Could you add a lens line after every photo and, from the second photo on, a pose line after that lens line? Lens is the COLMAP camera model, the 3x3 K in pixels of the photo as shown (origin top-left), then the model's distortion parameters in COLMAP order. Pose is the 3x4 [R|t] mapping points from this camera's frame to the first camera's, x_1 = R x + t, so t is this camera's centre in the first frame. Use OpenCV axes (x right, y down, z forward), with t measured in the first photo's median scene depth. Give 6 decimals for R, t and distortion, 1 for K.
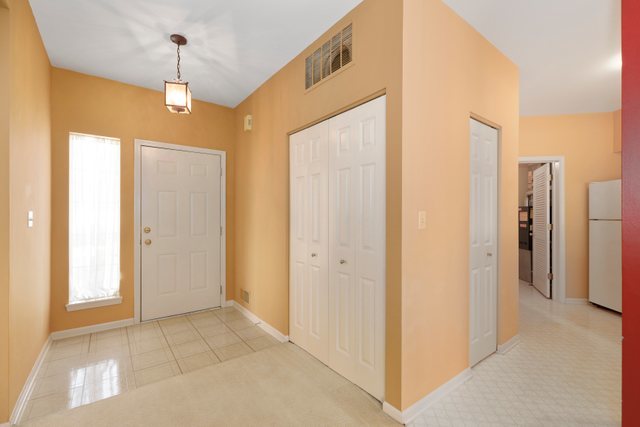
lens RADIAL K [[284.2, 0, 318.7], [0, 284.2, 214.6], [0, 0, 1]] dist [-0.000544, 0.000235]
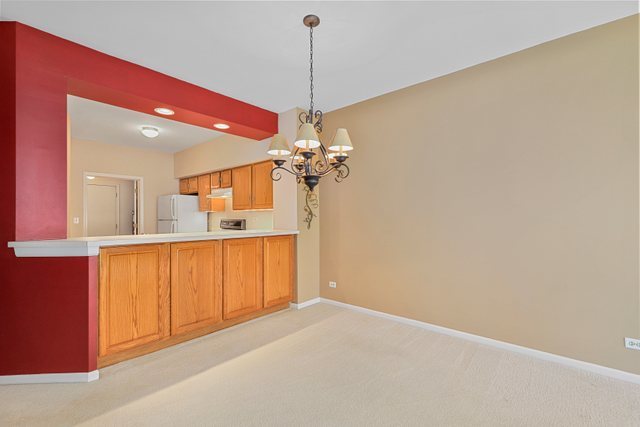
lens RADIAL K [[284.2, 0, 318.7], [0, 284.2, 214.6], [0, 0, 1]] dist [-0.000544, 0.000235]
pose [[0.553392, 0.000194, 0.832921, 0.218840], [0.008684, 0.999944, -0.006002, 0.002501], [-0.832876, 0.010555, 0.553360, -0.851148]]
